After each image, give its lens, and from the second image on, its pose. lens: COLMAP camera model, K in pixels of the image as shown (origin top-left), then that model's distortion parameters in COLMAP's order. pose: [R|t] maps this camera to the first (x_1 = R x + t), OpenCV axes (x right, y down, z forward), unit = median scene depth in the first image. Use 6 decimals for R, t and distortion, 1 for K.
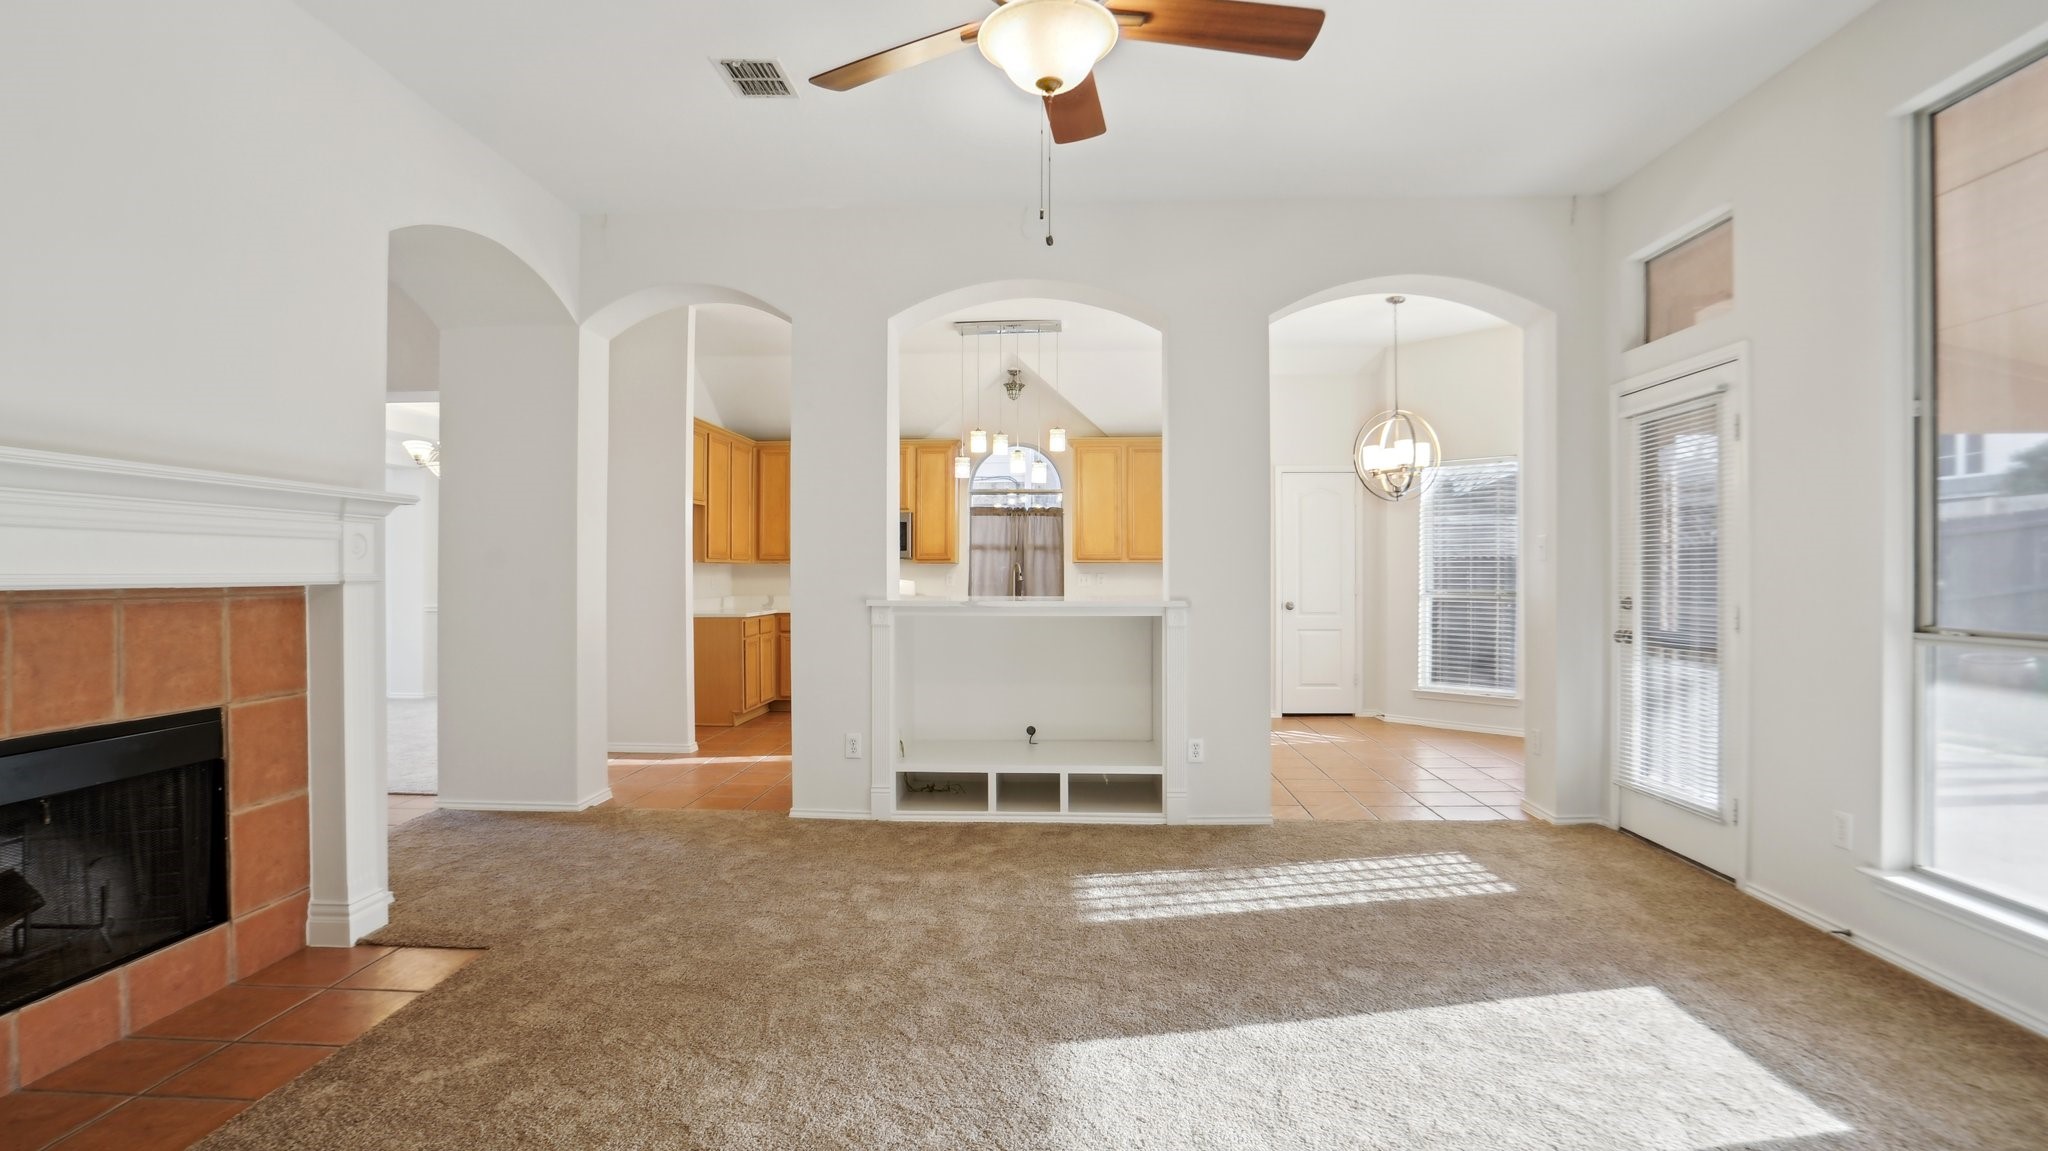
lens RADIAL K [[975.8, 0, 1024.0], [0, 975.8, 575.5], [0, 0, 1]] dist [-0.002164, -0.000389]
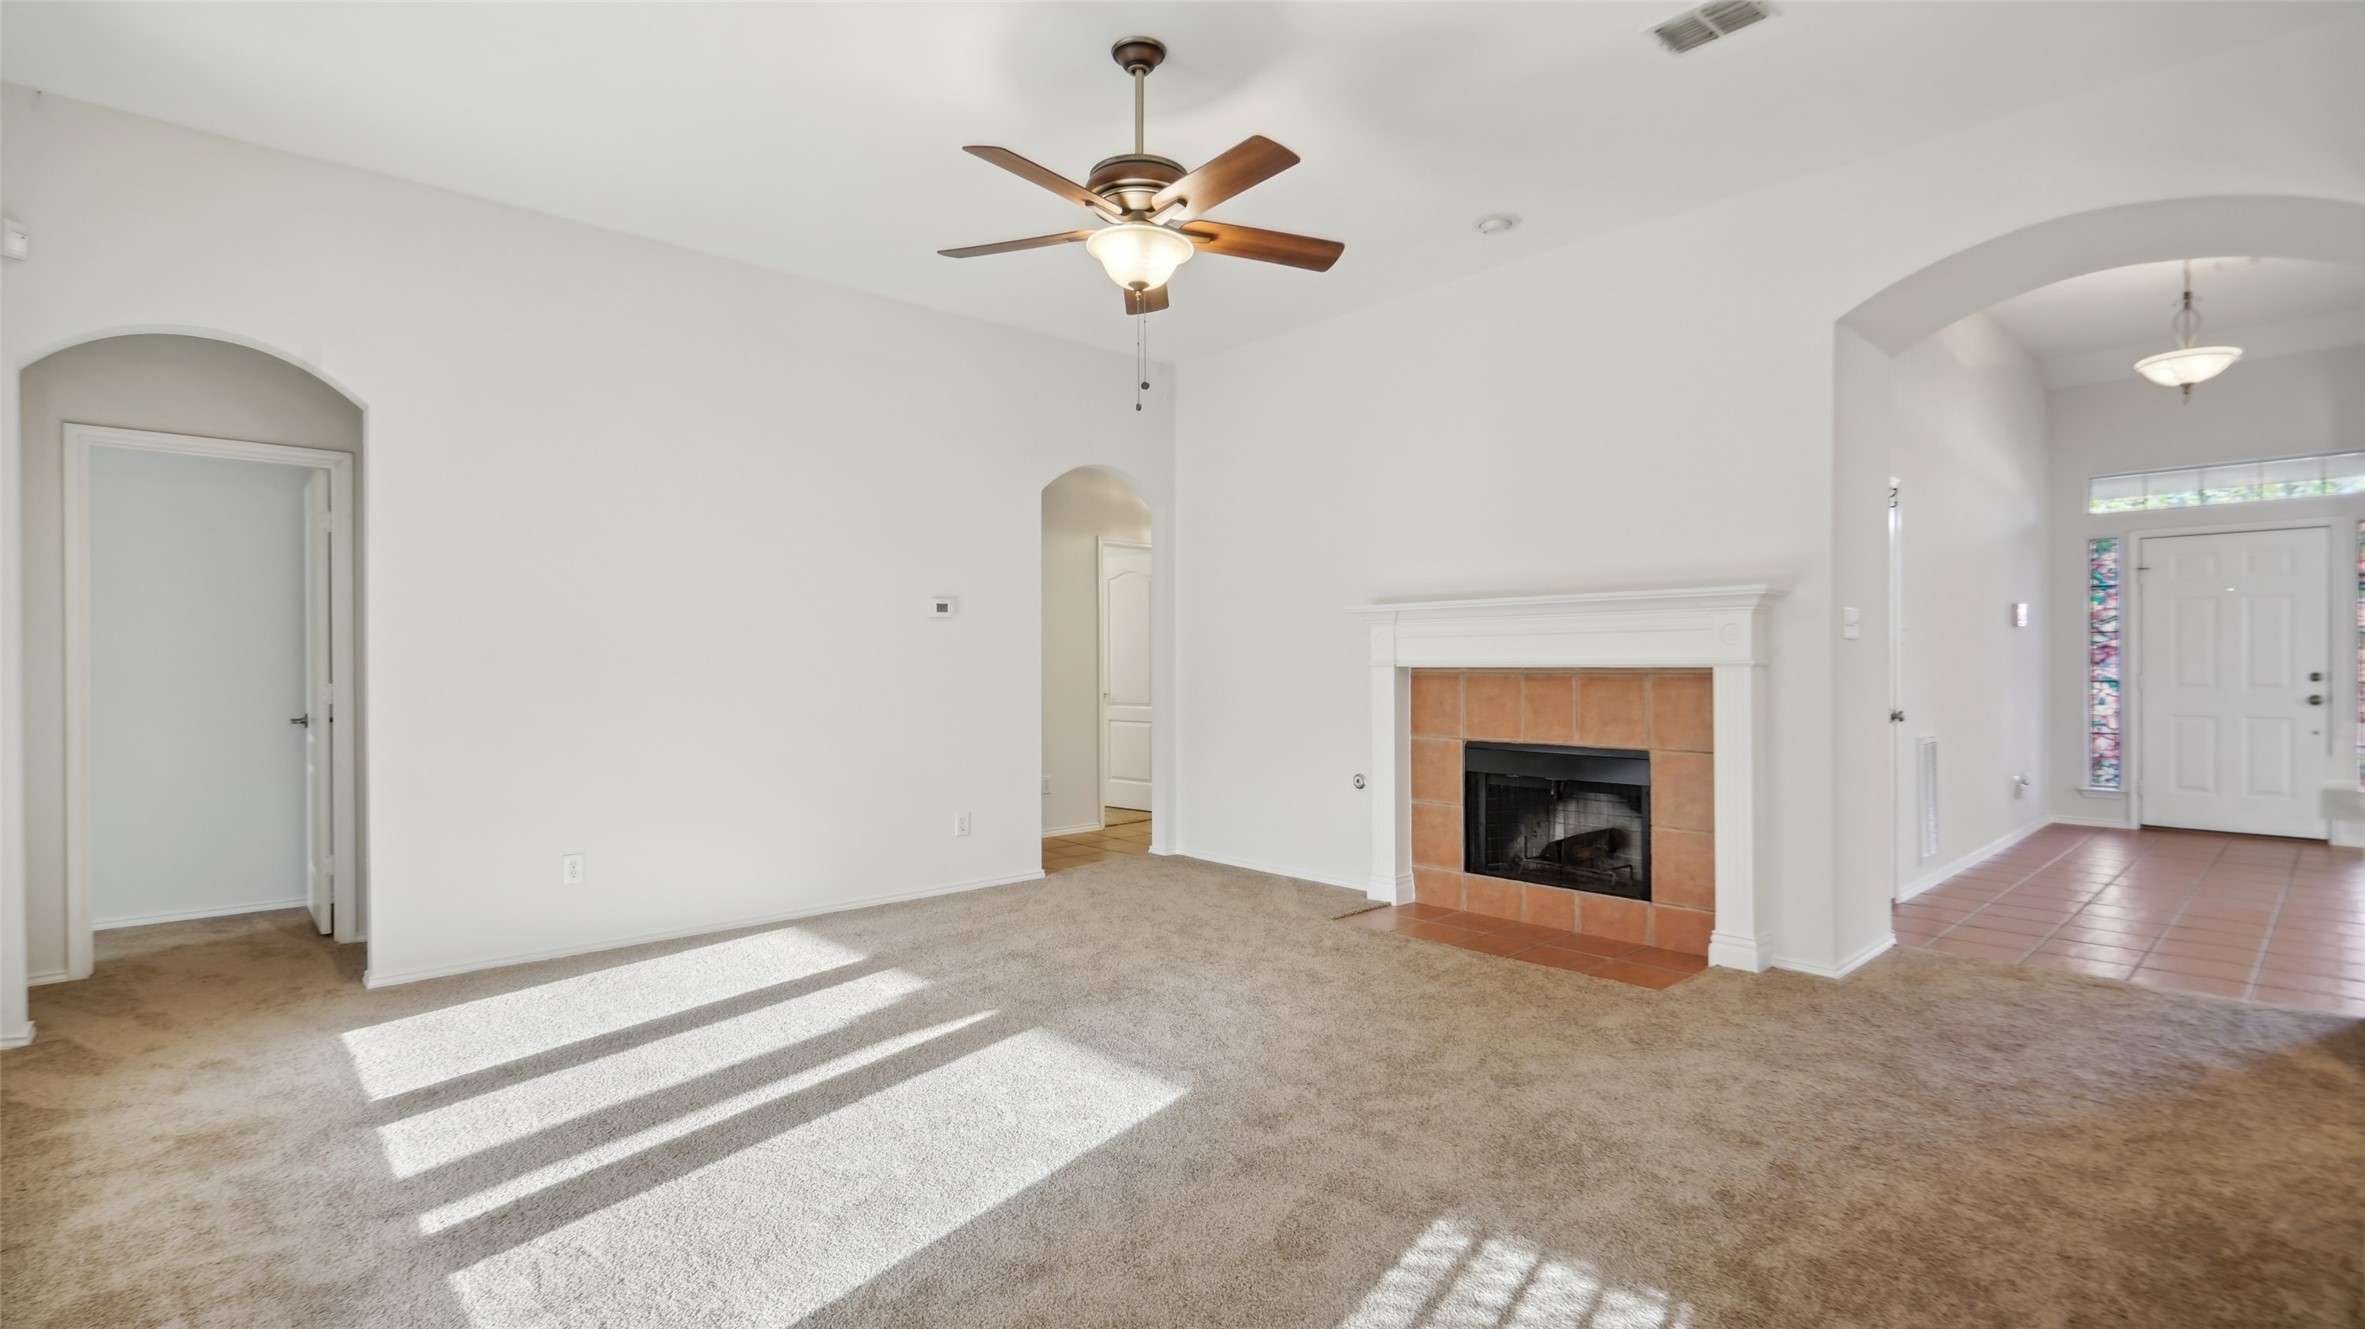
lens RADIAL K [[1103.0, 0, 1178.9], [0, 1103.0, 682.6], [0, 0, 1]] dist [0.028811, 0.000039]
pose [[-0.708317, 0.012646, -0.705781, 0.587265], [0.004232, 0.999898, 0.013669, 0.005755], [0.705882, 0.006695, -0.708298, 1.192495]]
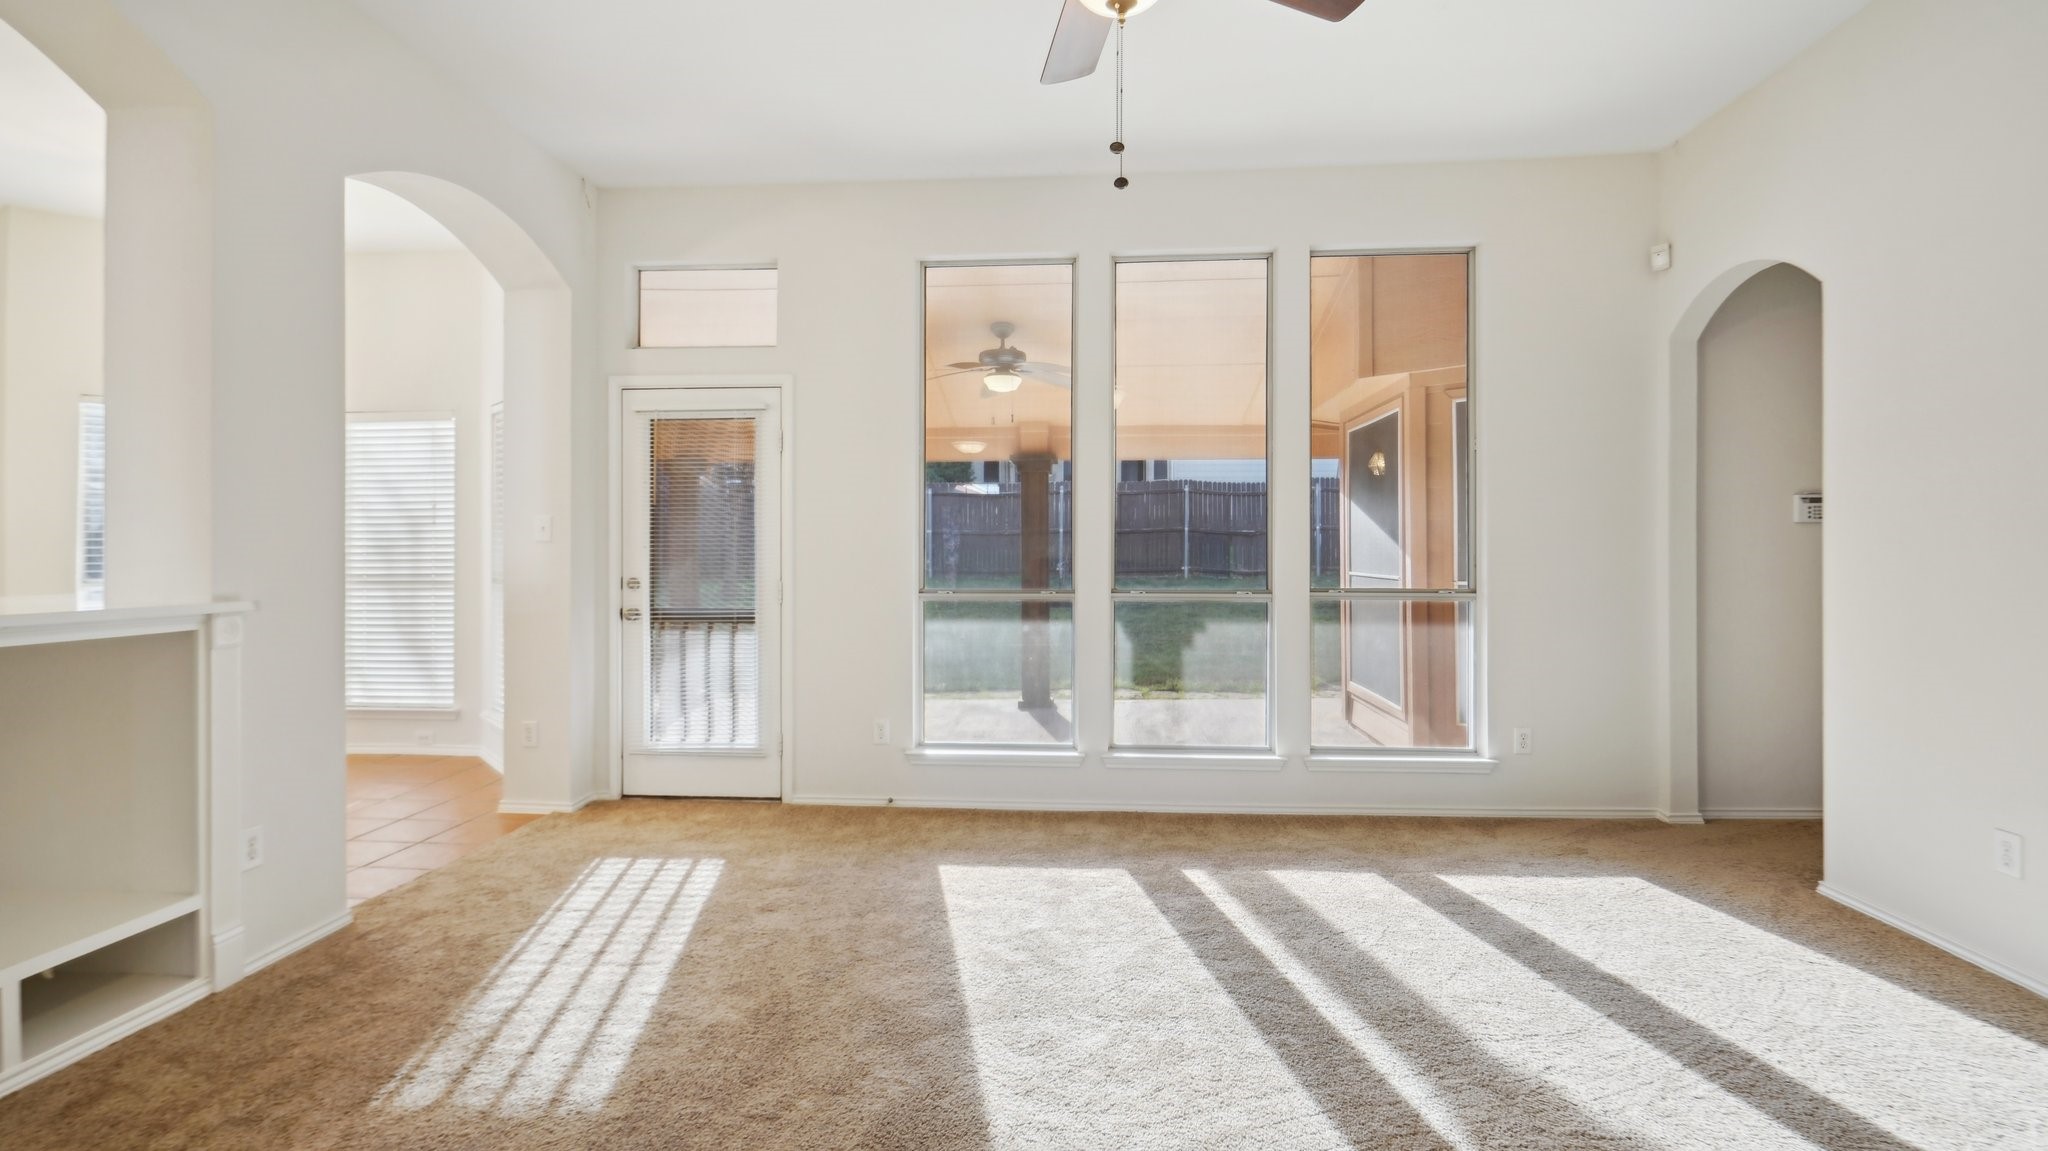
lens RADIAL K [[962.3, 0, 1029.2], [0, 962.3, 550.9], [0, 0, 1]] dist [0.030677, 0.000266]
pose [[0.058242, 0.005228, 0.998289, -0.489064], [0.006284, 0.999965, -0.005603, 0.001495], [-0.998283, 0.006600, 0.058207, 0.581288]]
